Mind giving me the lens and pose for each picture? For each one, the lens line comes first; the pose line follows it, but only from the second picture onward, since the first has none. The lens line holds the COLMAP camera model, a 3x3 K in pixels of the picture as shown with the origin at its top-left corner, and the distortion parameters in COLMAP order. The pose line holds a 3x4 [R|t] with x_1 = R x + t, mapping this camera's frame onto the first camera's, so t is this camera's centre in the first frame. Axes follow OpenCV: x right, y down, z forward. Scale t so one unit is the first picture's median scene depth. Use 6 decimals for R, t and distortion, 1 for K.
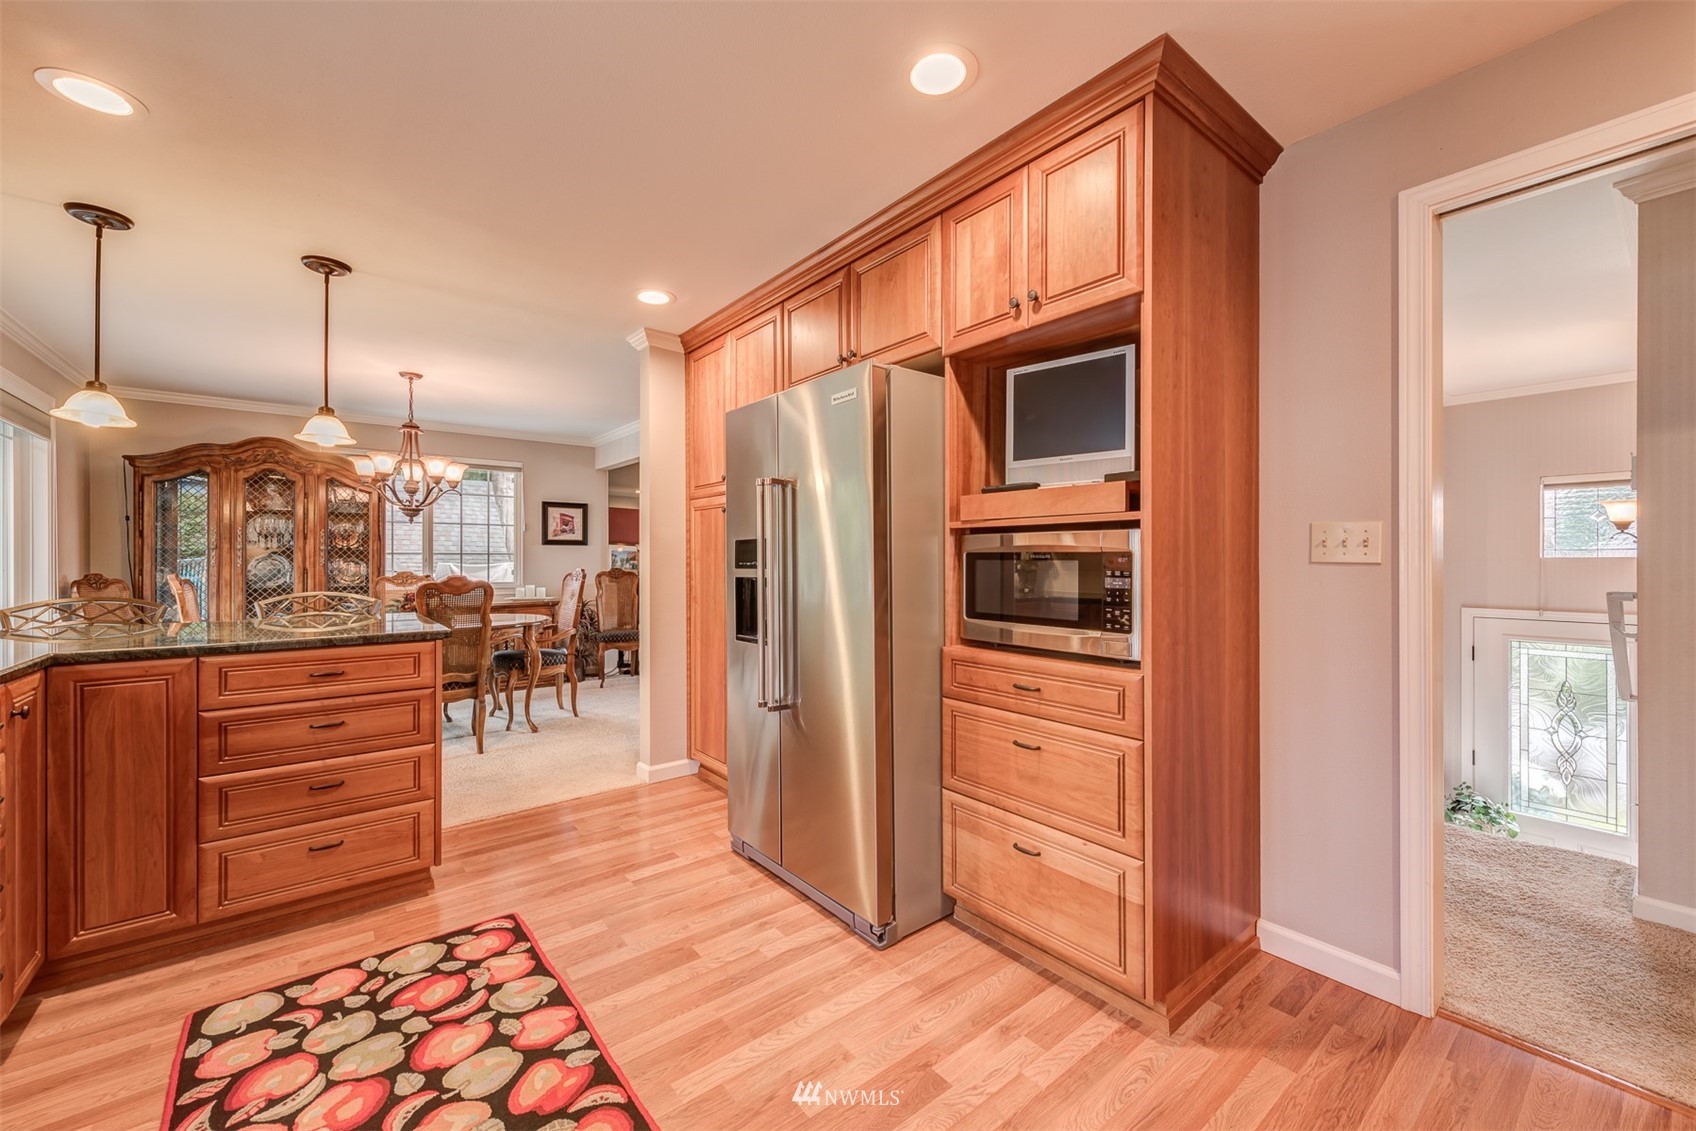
lens RADIAL K [[668.1, 0, 853.3], [0, 668.1, 560.7], [0, 0, 1]] dist [0.007080, -0.000778]
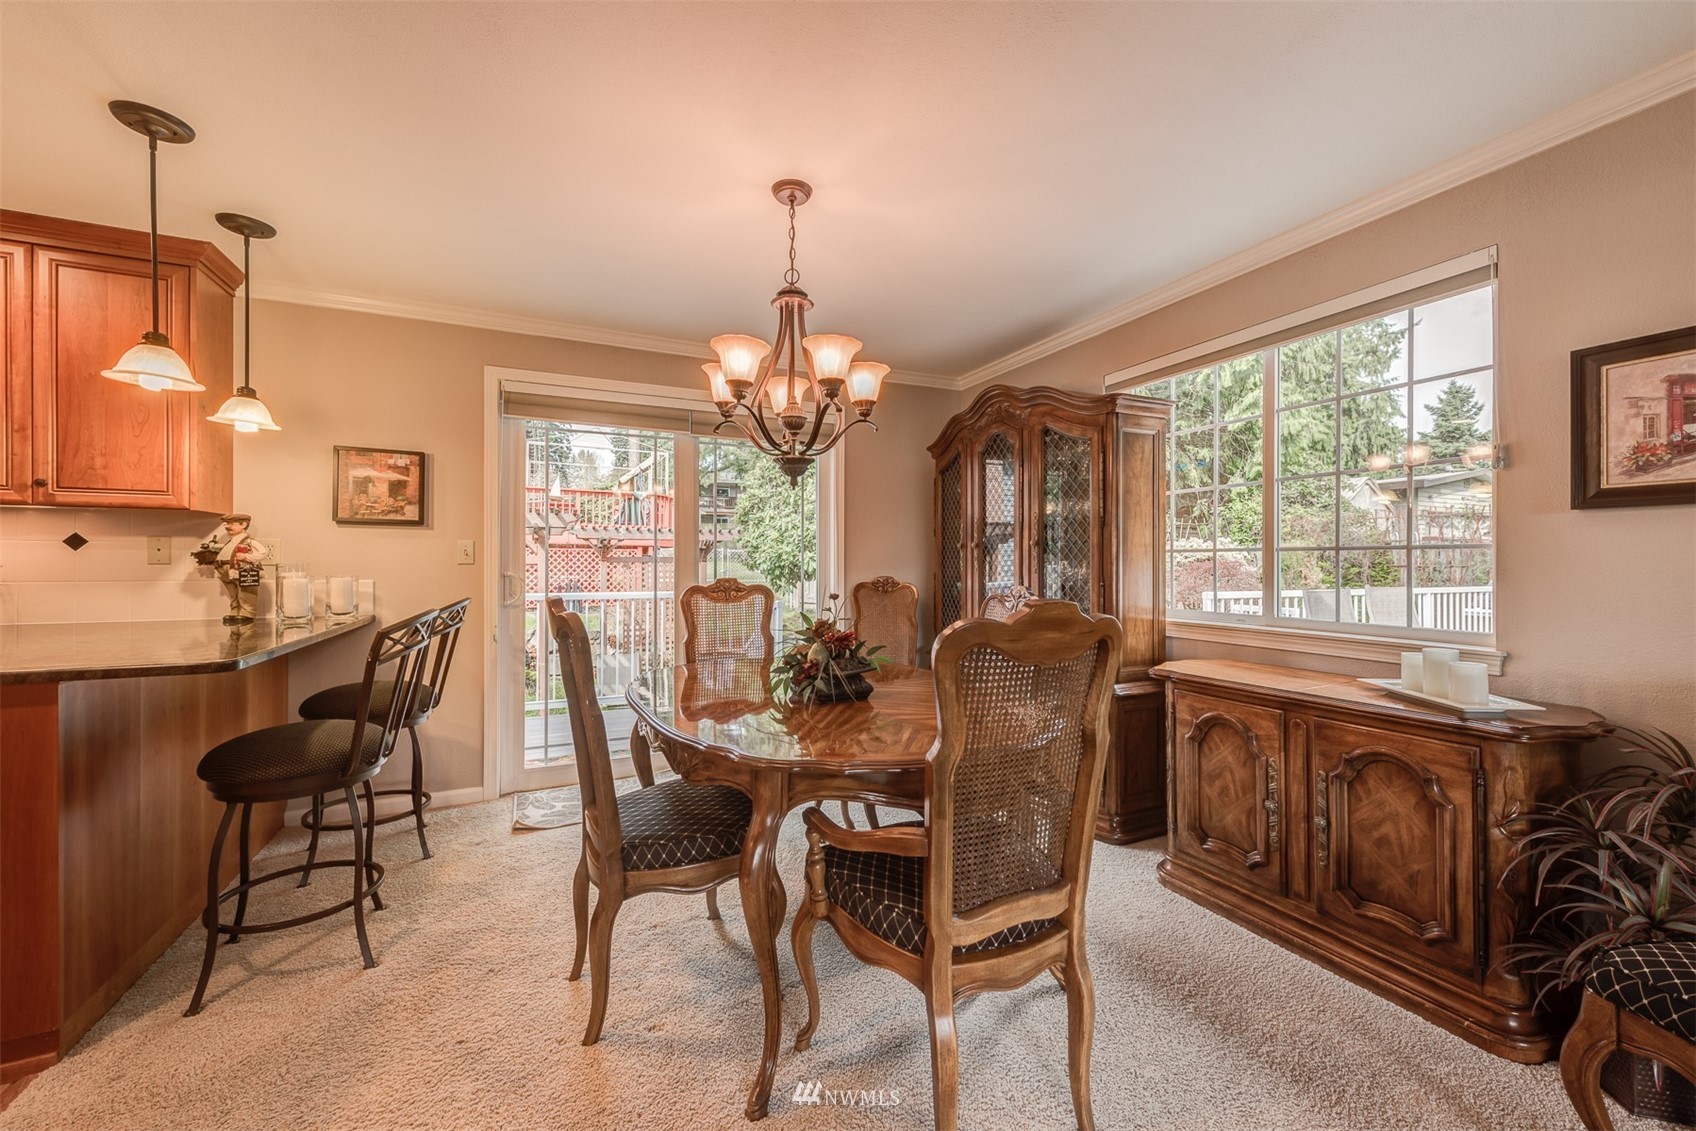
lens RADIAL K [[668.1, 0, 846.4], [0, 668.1, 563.3], [0, 0, 1]] dist [0.007080, -0.000778]
pose [[-0.243730, 0.006931, -0.969818, -0.477830], [-0.004307, 0.999957, 0.008229, -0.012558], [0.969834, 0.006183, -0.243689, 2.859581]]
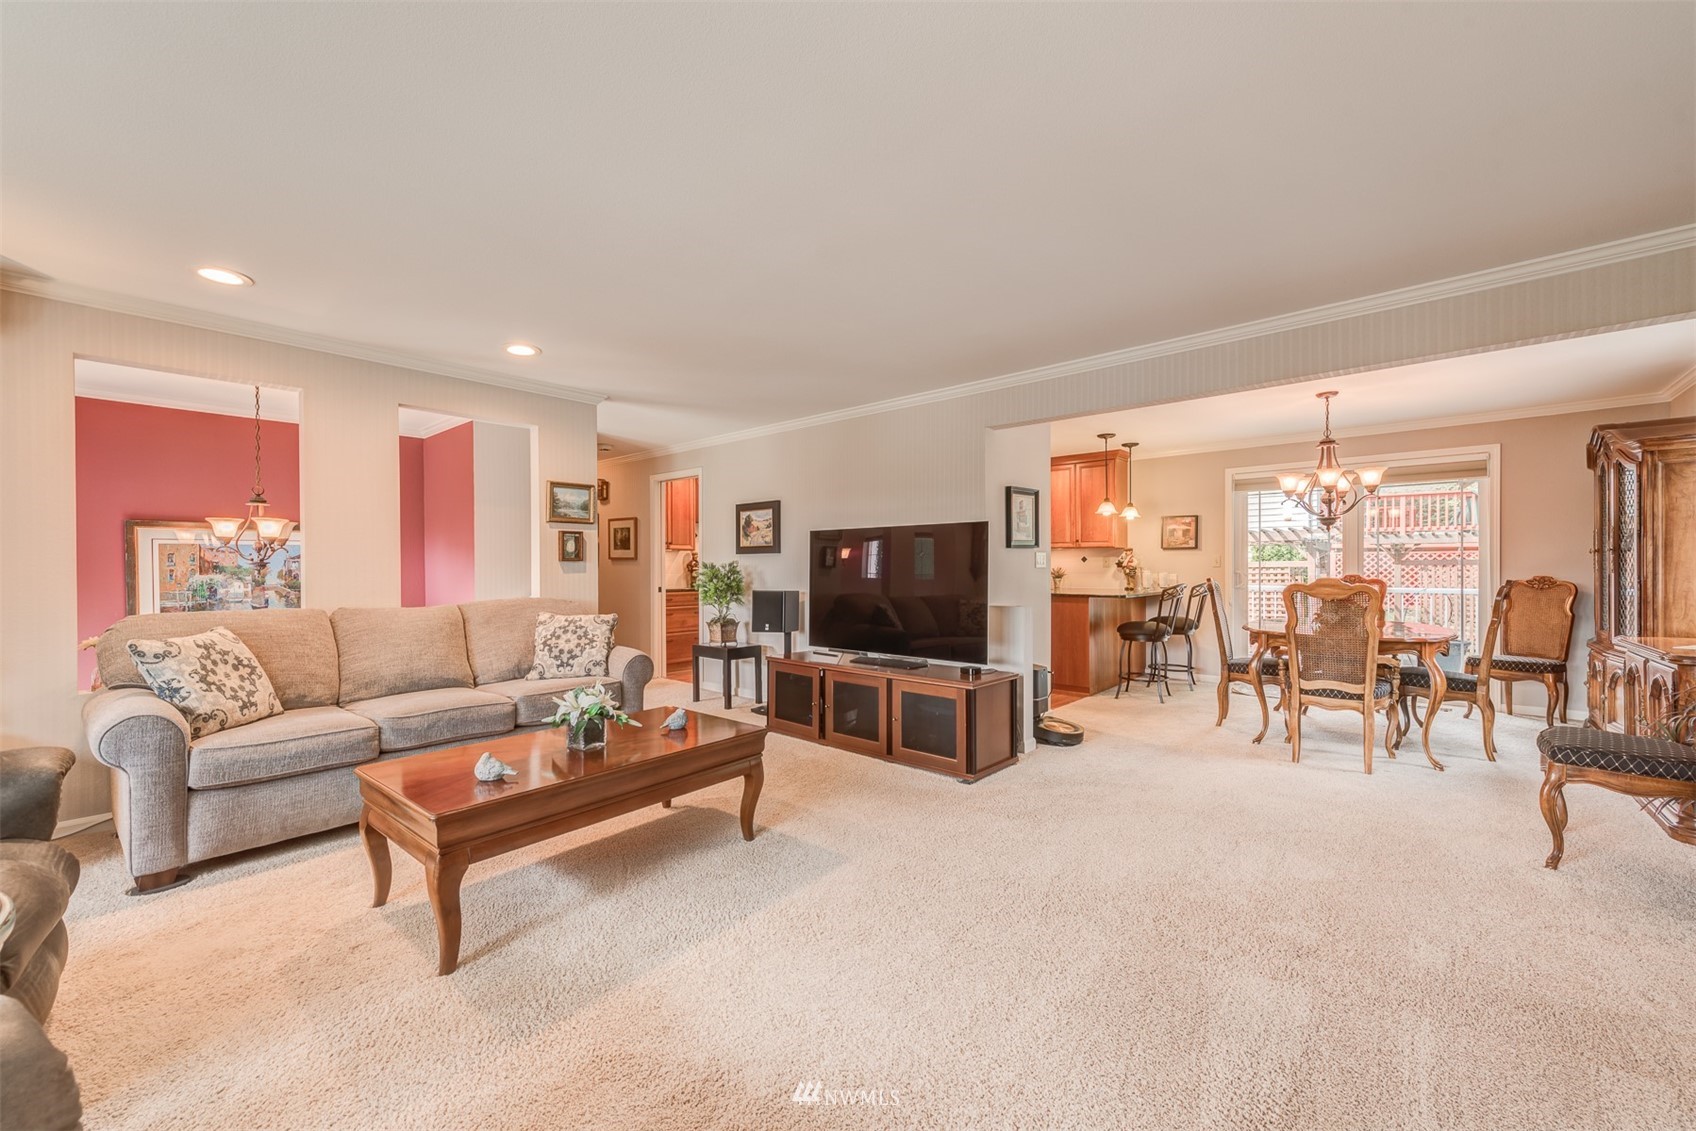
lens RADIAL K [[668.1, 0, 856.3], [0, 668.1, 568.3], [0, 0, 1]] dist [0.007080, -0.000778]
pose [[-0.983587, 0.010723, -0.180115, 0.704721], [0.009448, 0.999924, 0.007934, -0.031812], [0.180186, 0.006102, -0.983614, 4.793121]]
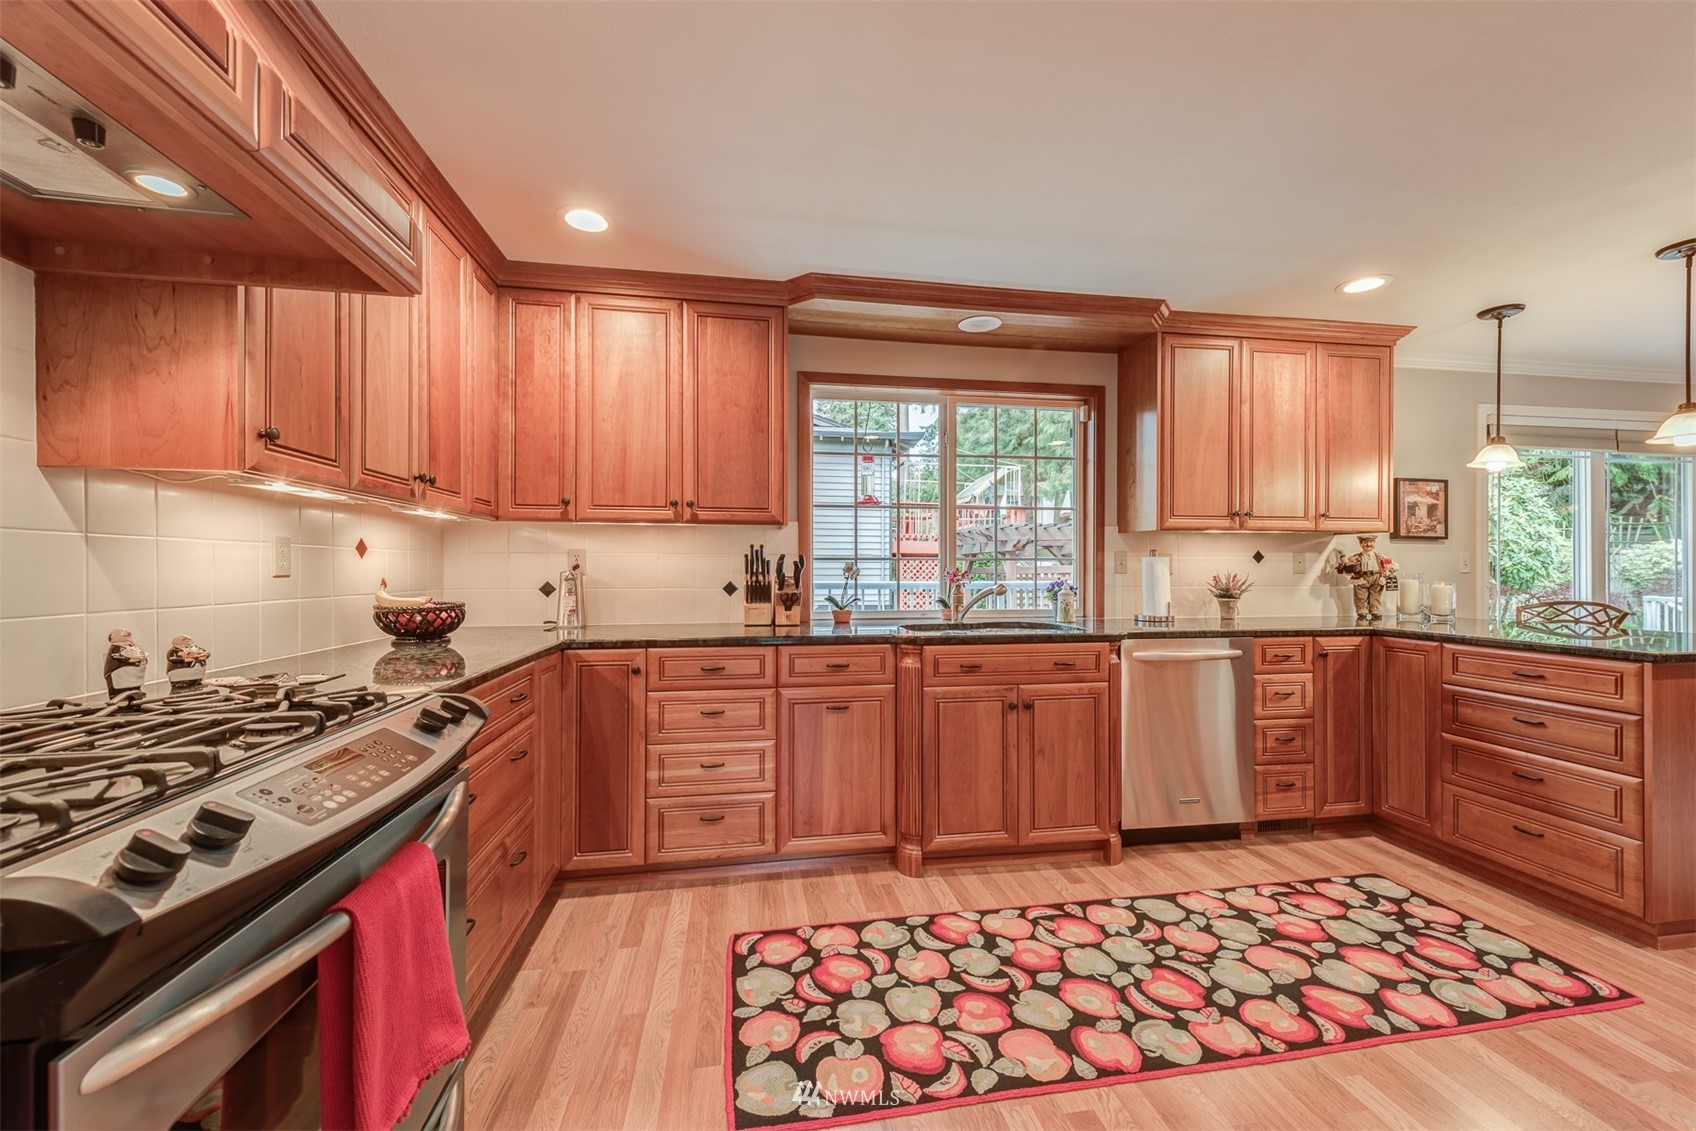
lens RADIAL K [[668.1, 0, 859.7], [0, 668.1, 575.4], [0, 0, 1]] dist [0.007080, -0.000778]
pose [[-0.476464, 0.009301, -0.879145, 0.848817], [-0.001532, 0.999934, 0.011409, -0.005909], [0.879193, 0.006783, -0.476418, 0.679893]]
